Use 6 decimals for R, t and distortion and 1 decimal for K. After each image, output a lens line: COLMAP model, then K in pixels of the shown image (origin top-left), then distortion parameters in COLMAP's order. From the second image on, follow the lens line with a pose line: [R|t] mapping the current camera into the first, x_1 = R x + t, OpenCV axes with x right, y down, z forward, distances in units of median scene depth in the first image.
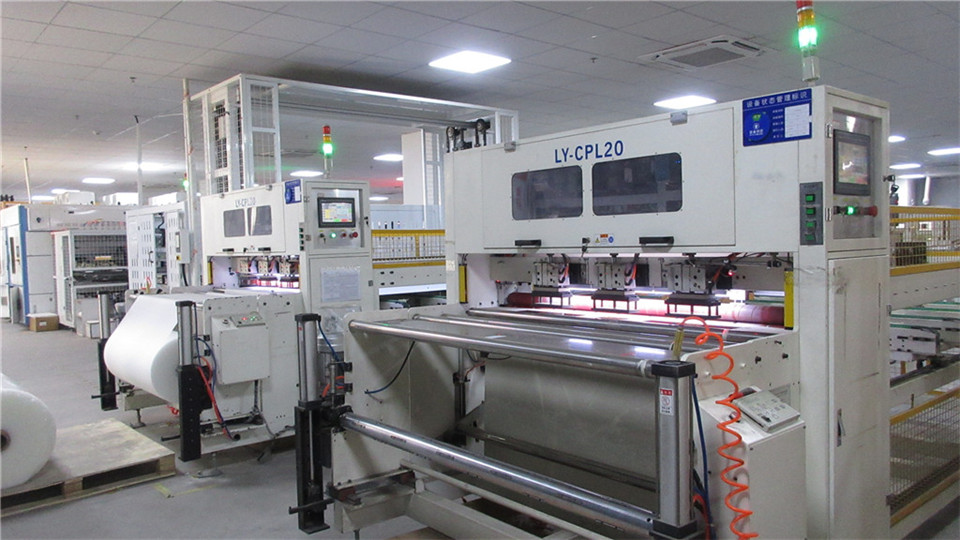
lens RADIAL K [[713.5, 0, 480.0], [0, 713.5, 270.0], [0, 0, 1]] dist [0.006069, 0.002602]
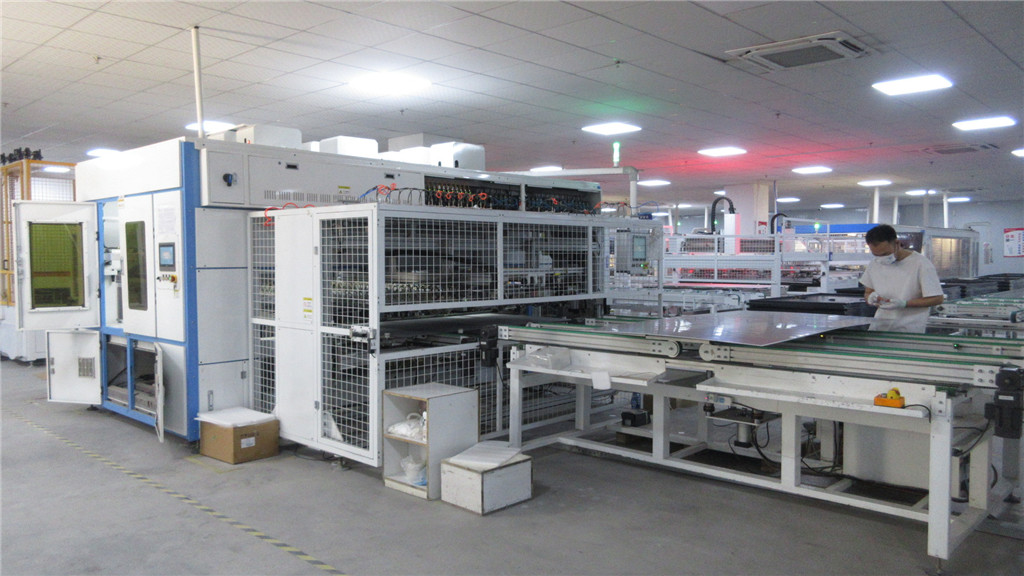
lens RADIAL K [[766.9, 0, 512.0], [0, 766.9, 288.0], [0, 0, 1]] dist [-0.007137, -0.002431]
pose [[0.992639, 0.031483, 0.116949, -0.508469], [-0.030392, 0.999476, -0.011096, -0.008626], [-0.117238, 0.007460, 0.993076, 0.555014]]
